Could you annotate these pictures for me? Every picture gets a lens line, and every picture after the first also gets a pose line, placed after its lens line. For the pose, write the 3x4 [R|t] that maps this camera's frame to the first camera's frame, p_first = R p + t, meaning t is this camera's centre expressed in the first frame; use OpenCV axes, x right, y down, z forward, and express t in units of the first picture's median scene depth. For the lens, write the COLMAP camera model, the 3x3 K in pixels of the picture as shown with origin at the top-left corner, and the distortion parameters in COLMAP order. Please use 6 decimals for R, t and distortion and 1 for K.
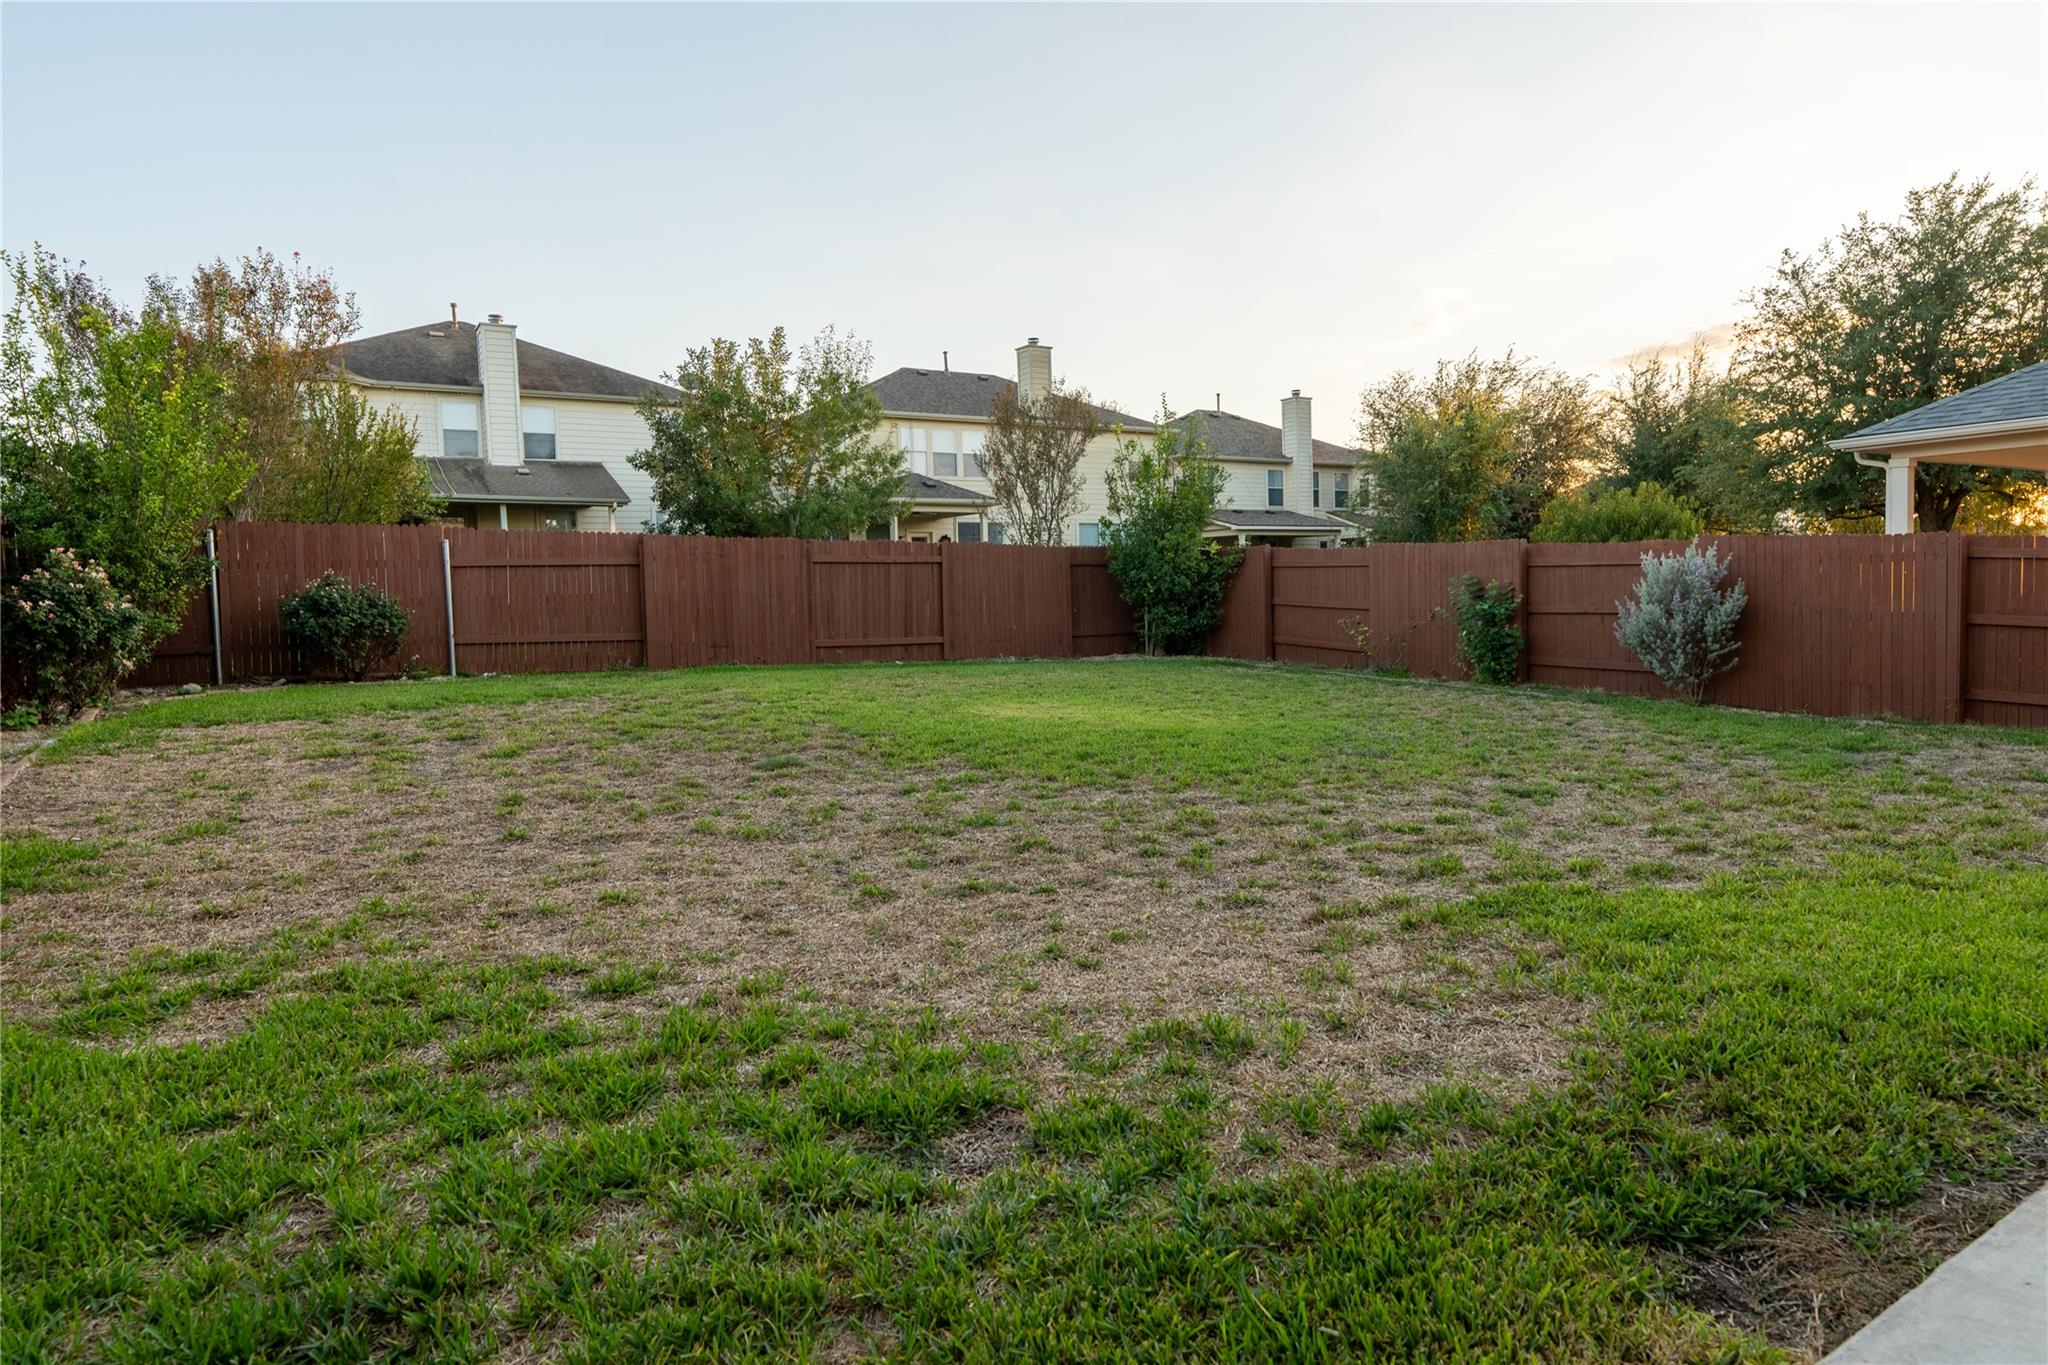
lens RADIAL K [[1130.8, 0, 1014.0], [0, 1130.8, 674.1], [0, 0, 1]] dist [-0.013198, -0.000013]
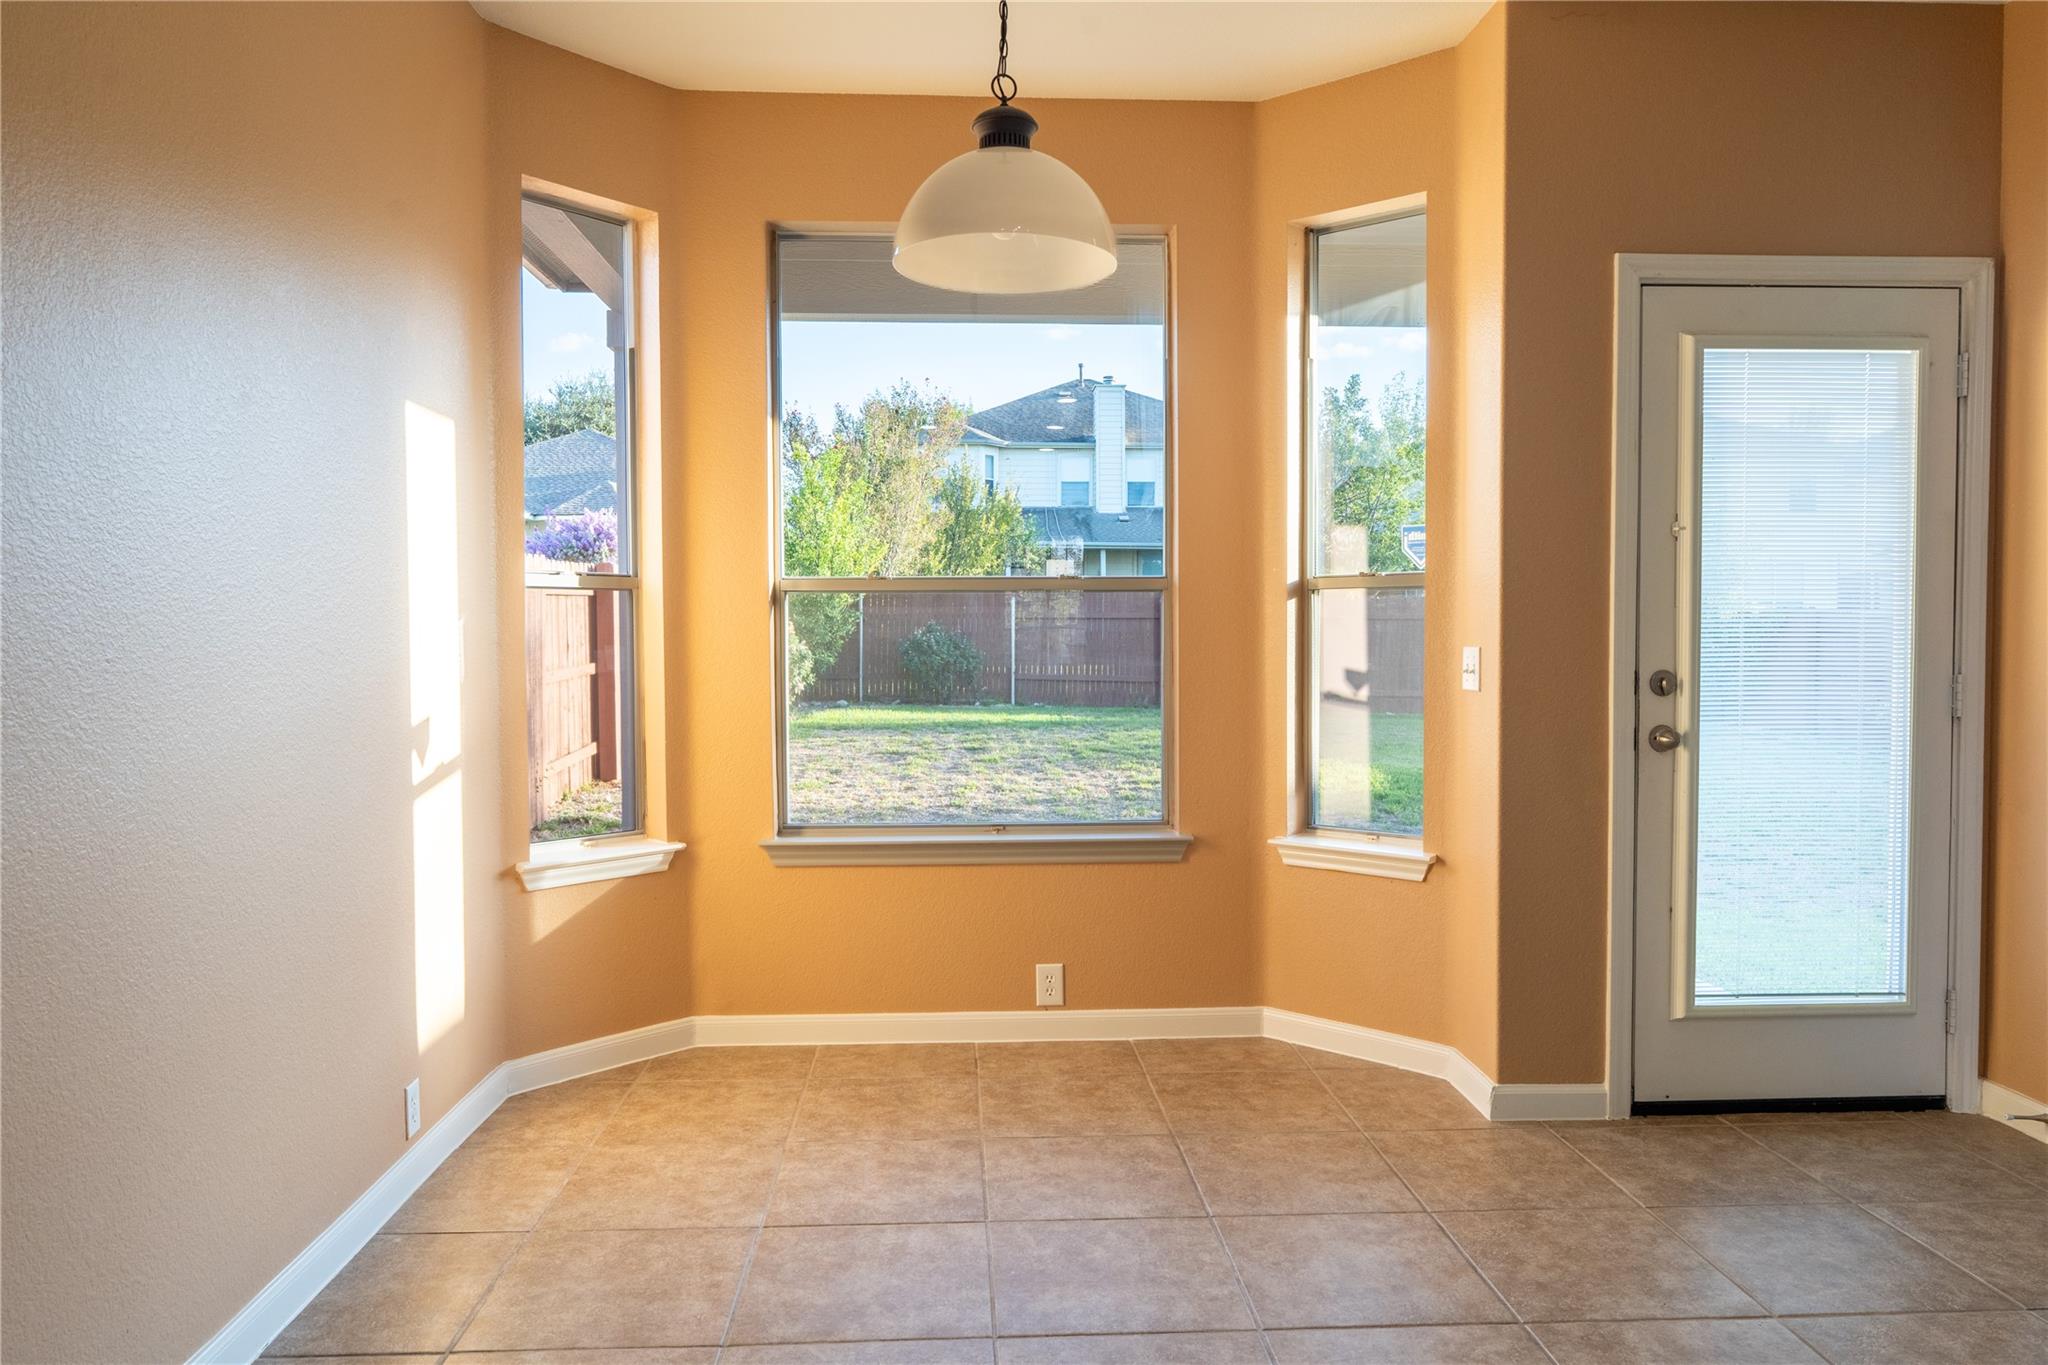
lens RADIAL K [[1361.2, 0, 1024.0], [0, 1361.2, 682.5], [0, 0, 1]] dist [-0.003316, -0.000545]
pose [[0.857132, 0.046685, -0.512977, 0.165338], [-0.058839, 0.998240, -0.007465, -0.006897], [0.511726, 0.036582, 0.858370, -0.171637]]
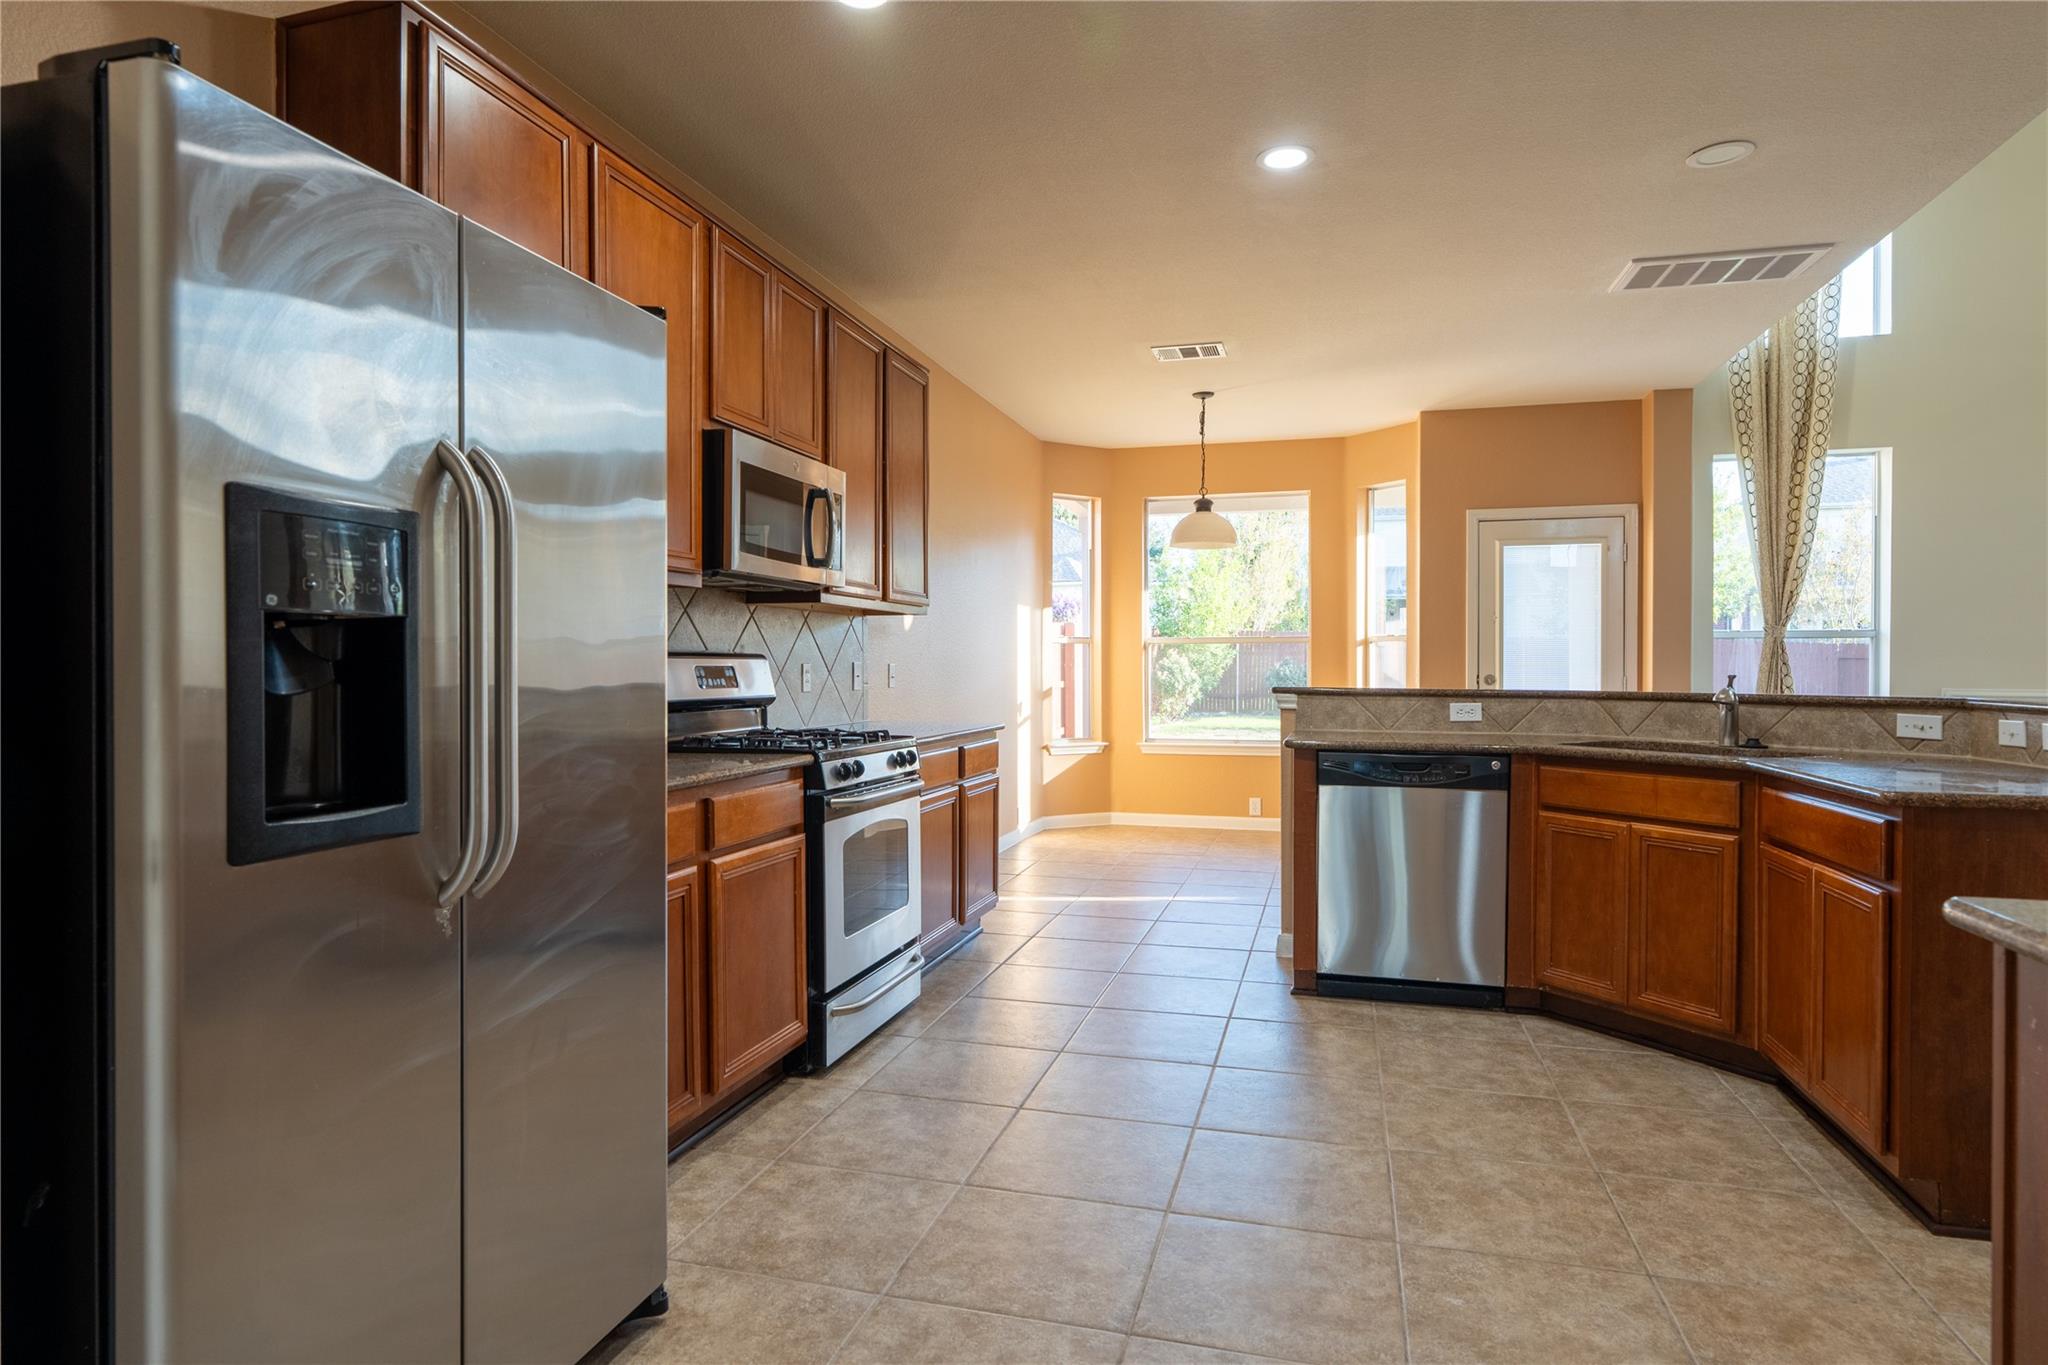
lens RADIAL K [[1130.8, 0, 1014.0], [0, 1130.8, 674.1], [0, 0, 1]] dist [-0.013198, -0.000013]
pose [[0.638035, 0.033735, -0.769268, 1.126439], [-0.071015, 0.997360, -0.015163, 0.042751], [0.766725, 0.064304, 0.638747, -1.096866]]
